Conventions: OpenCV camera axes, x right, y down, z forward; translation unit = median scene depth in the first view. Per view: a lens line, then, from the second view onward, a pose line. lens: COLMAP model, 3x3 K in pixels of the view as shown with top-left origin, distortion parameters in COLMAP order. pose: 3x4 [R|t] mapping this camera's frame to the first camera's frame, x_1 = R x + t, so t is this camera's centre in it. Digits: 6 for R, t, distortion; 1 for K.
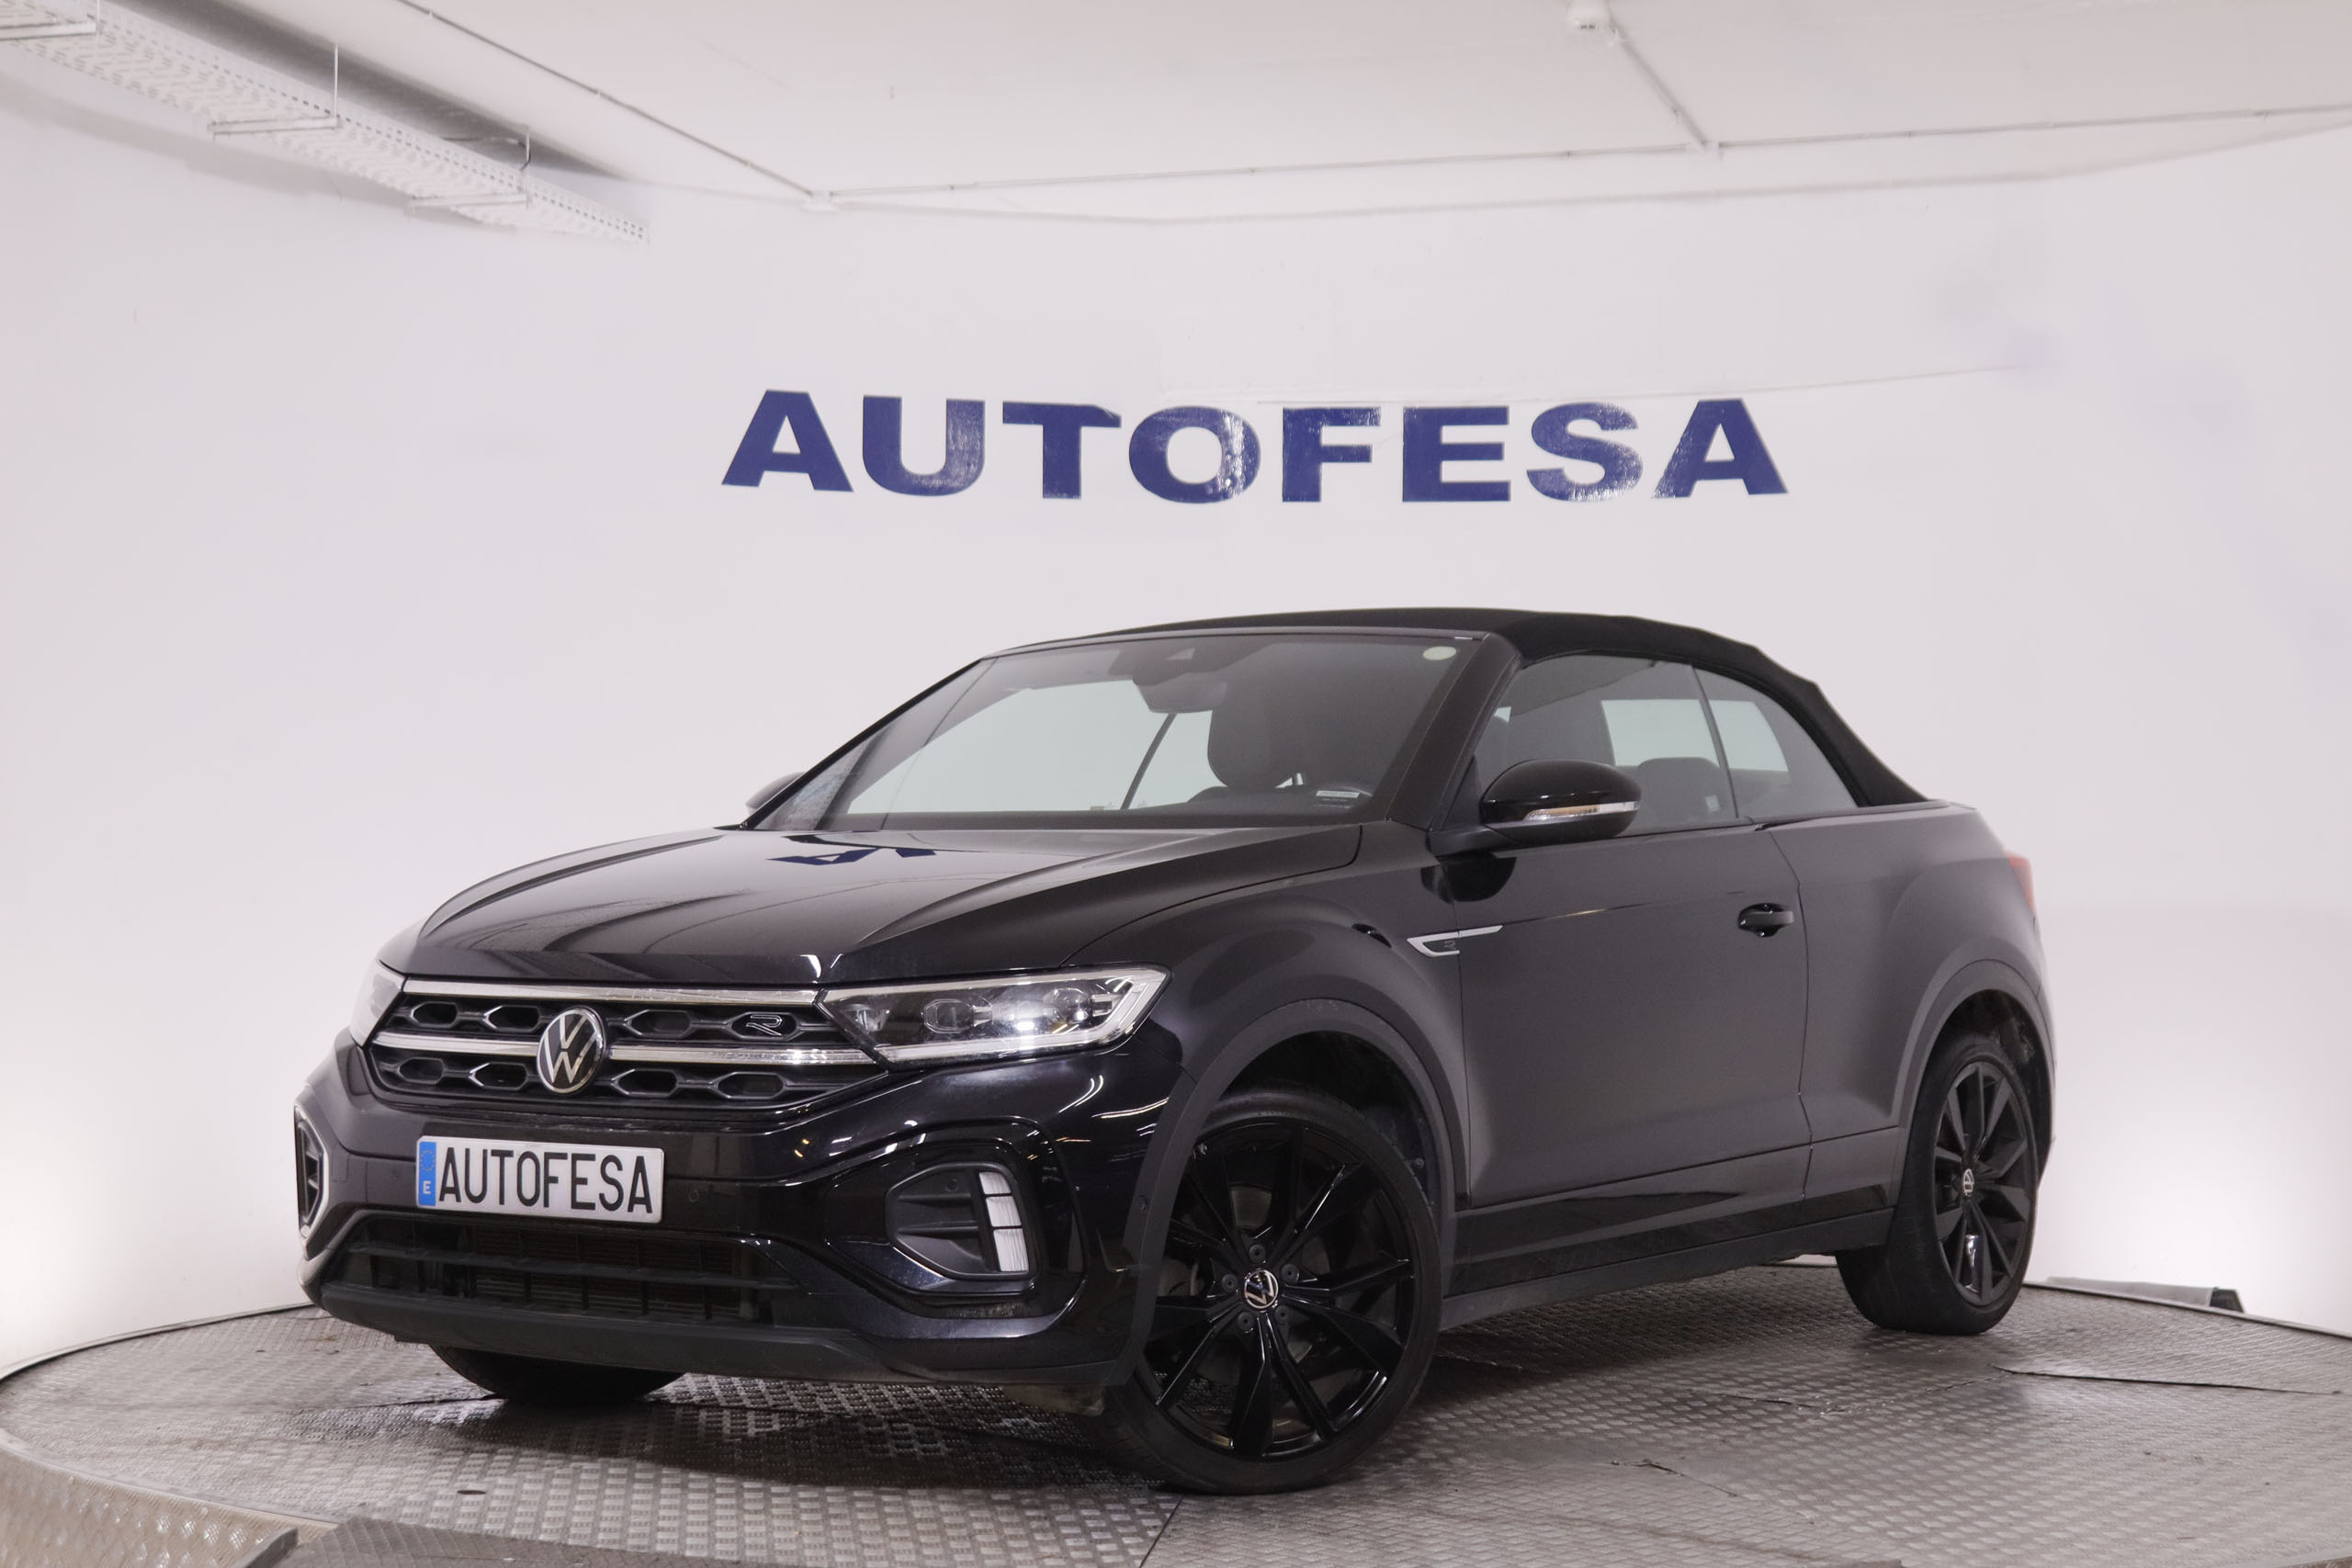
lens RADIAL K [[3830.7, 0, 1175.7], [0, 3830.7, 725.7], [0, 0, 1]] dist [-0.007804, 0.000000]
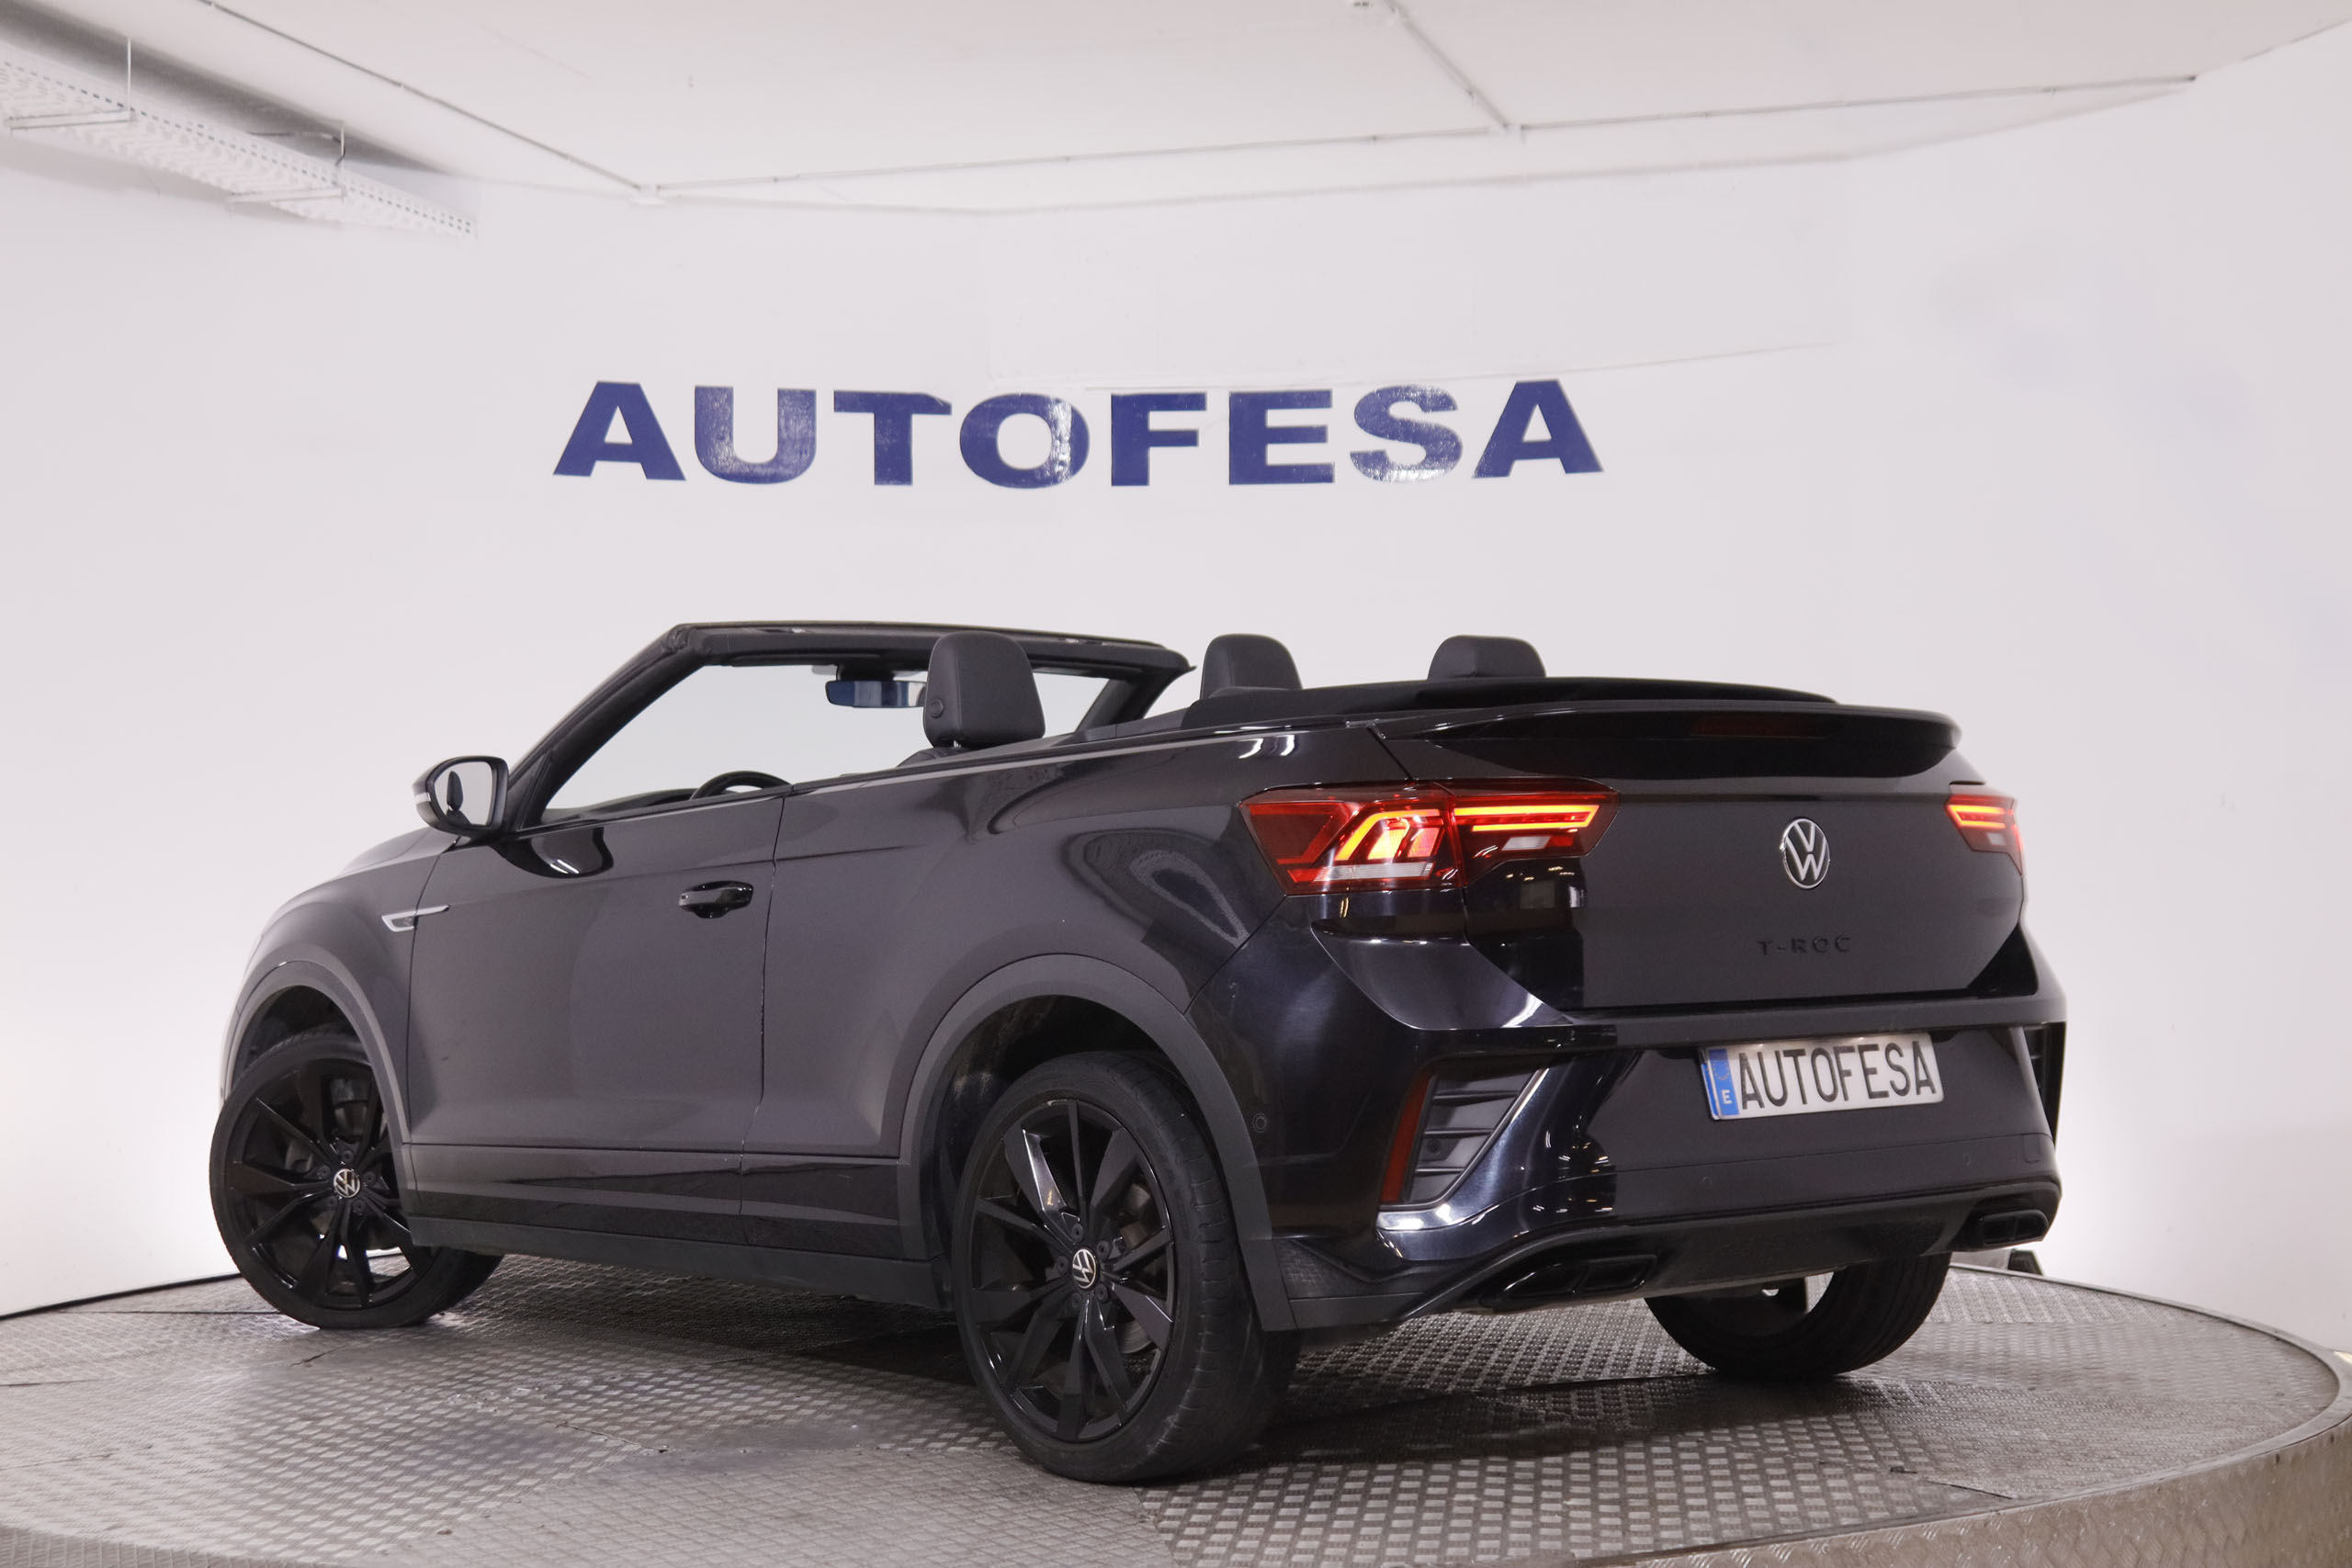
lens RADIAL K [[3575.1, 0, 1192.6], [0, 3575.1, 718.5], [0, 0, 1]] dist [-0.011821, 0.000000]
pose [[0.999896, -0.012040, 0.007929, 0.042263], [0.012034, 0.999927, 0.000857, 0.002935], [-0.007939, -0.000761, 0.999968, 0.049519]]
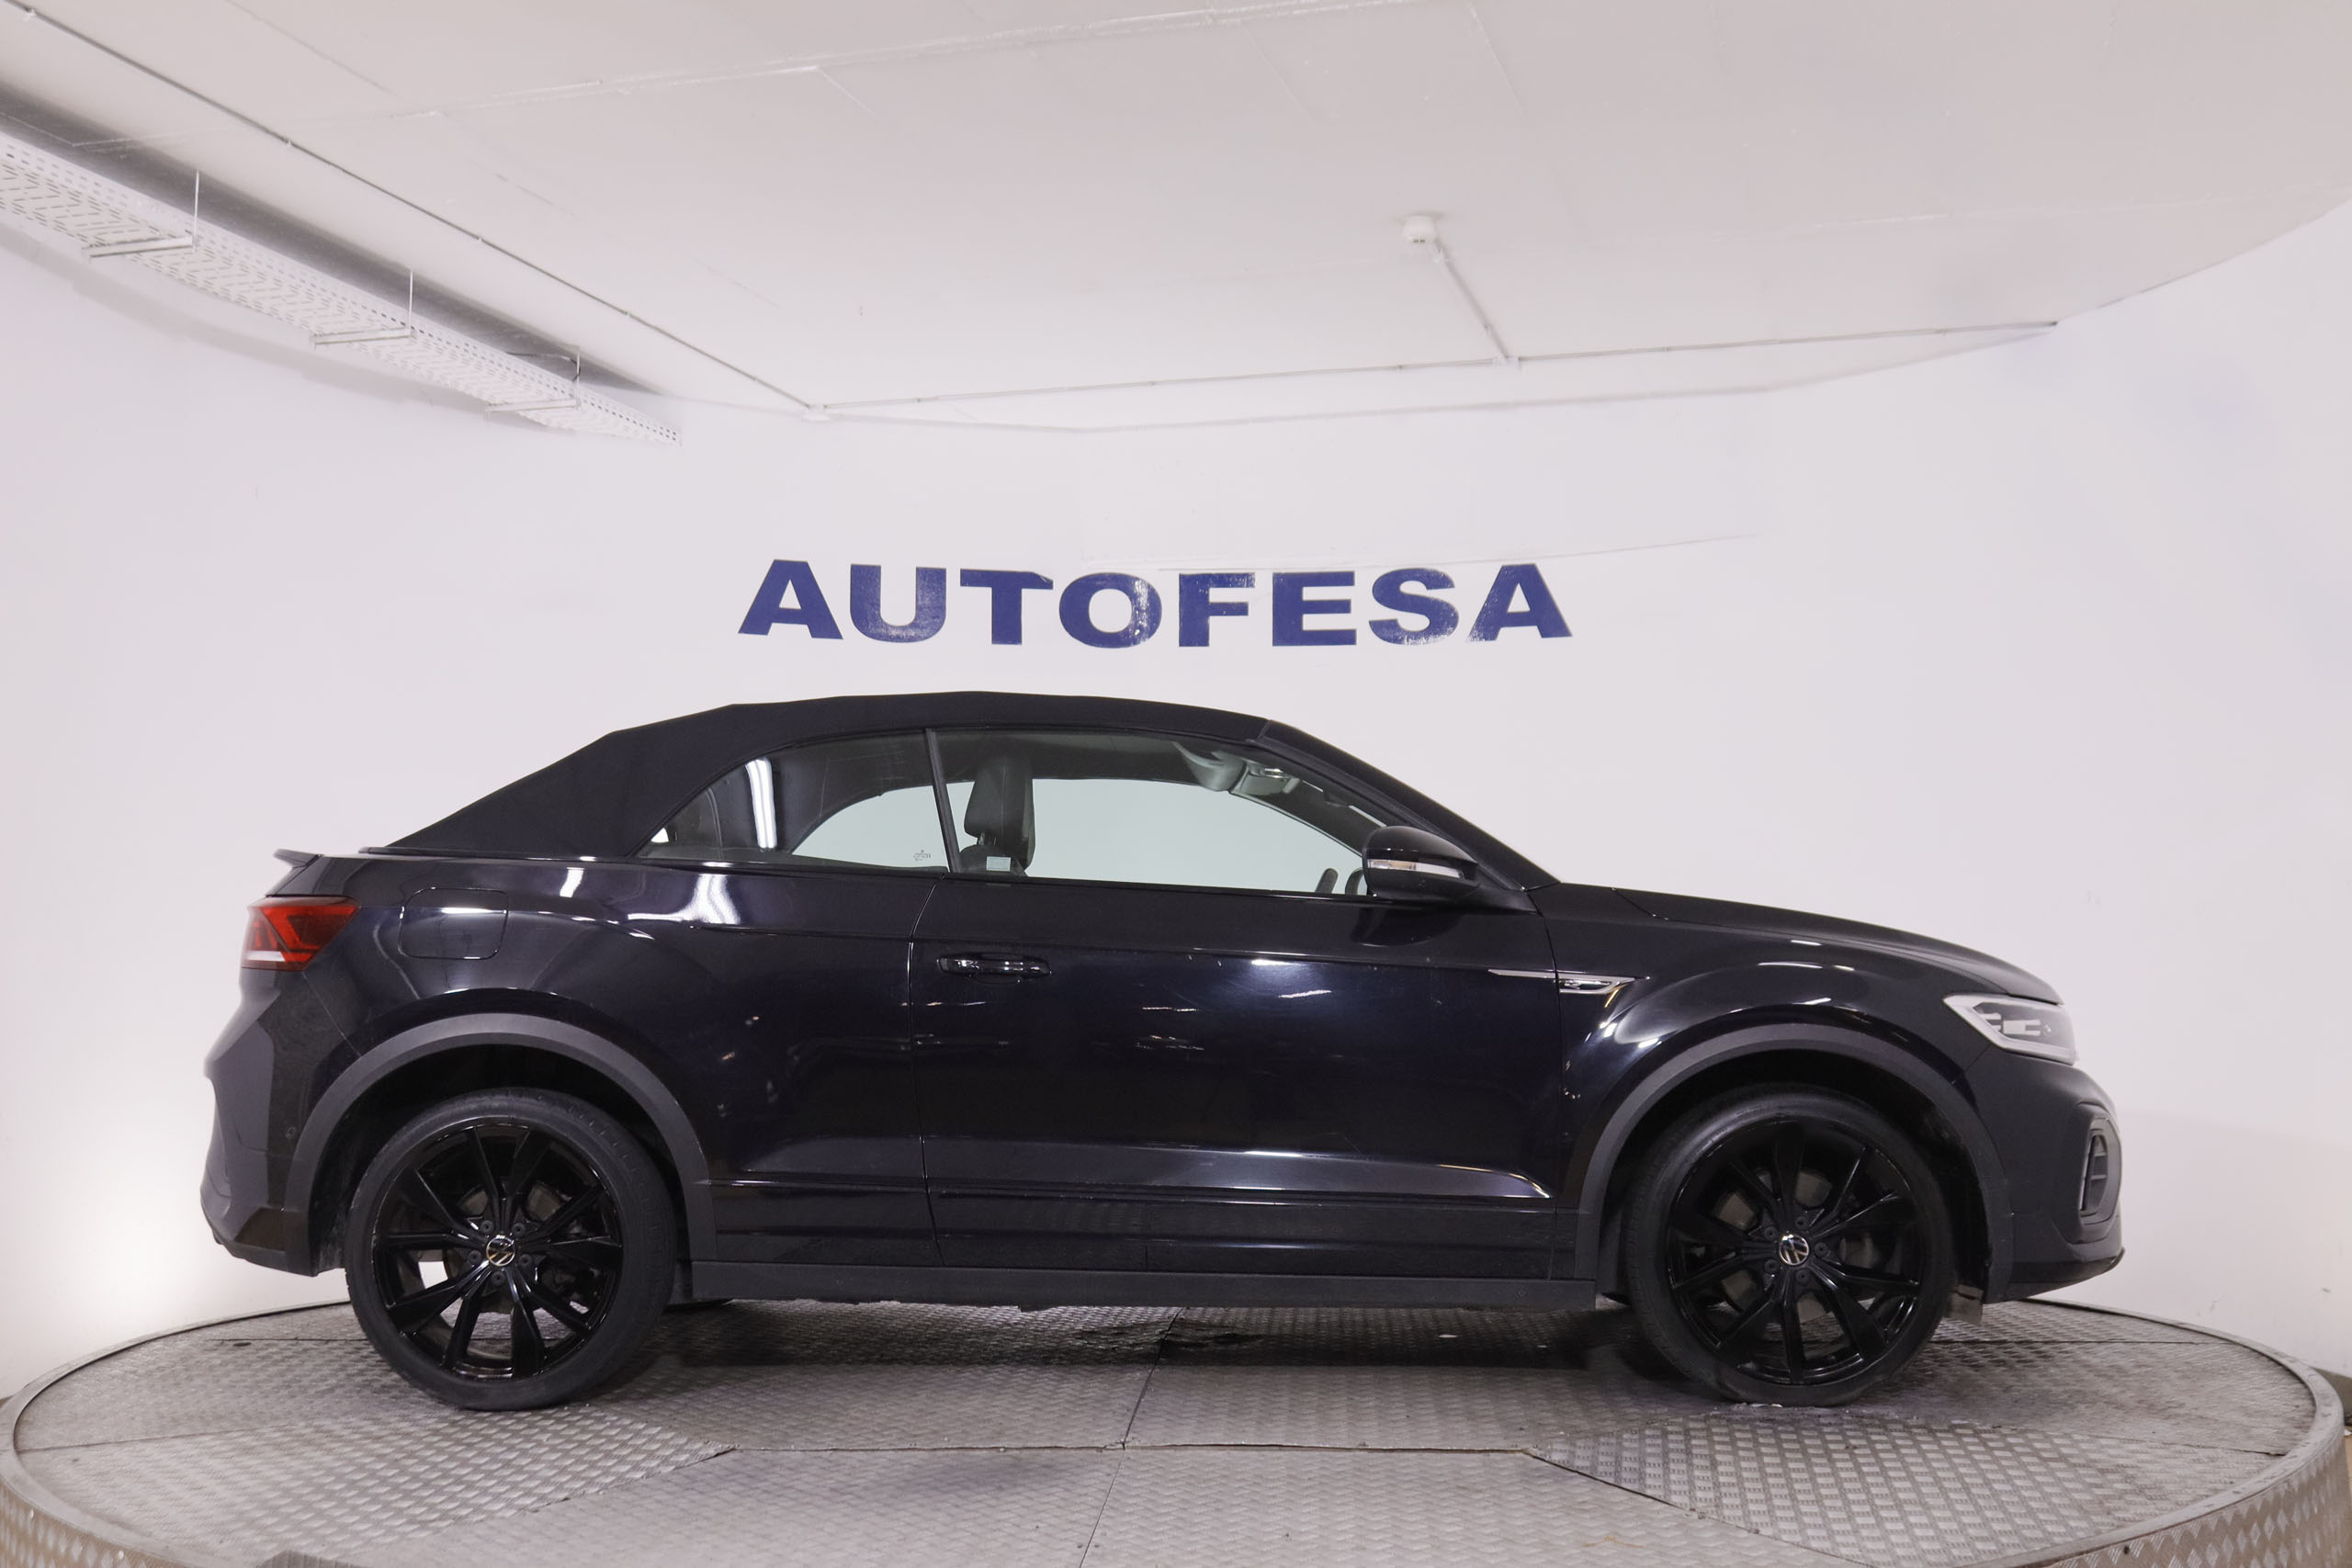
lens RADIAL K [[2536.4, 0, 1179.7], [0, 2536.4, 738.9], [0, 0, 1]] dist [-0.081417, 0.000000]
pose [[0.999751, -0.006449, 0.021355, 0.009842], [0.007339, 0.999097, -0.041857, 0.008302], [-0.021066, 0.042003, 0.998895, 0.155972]]
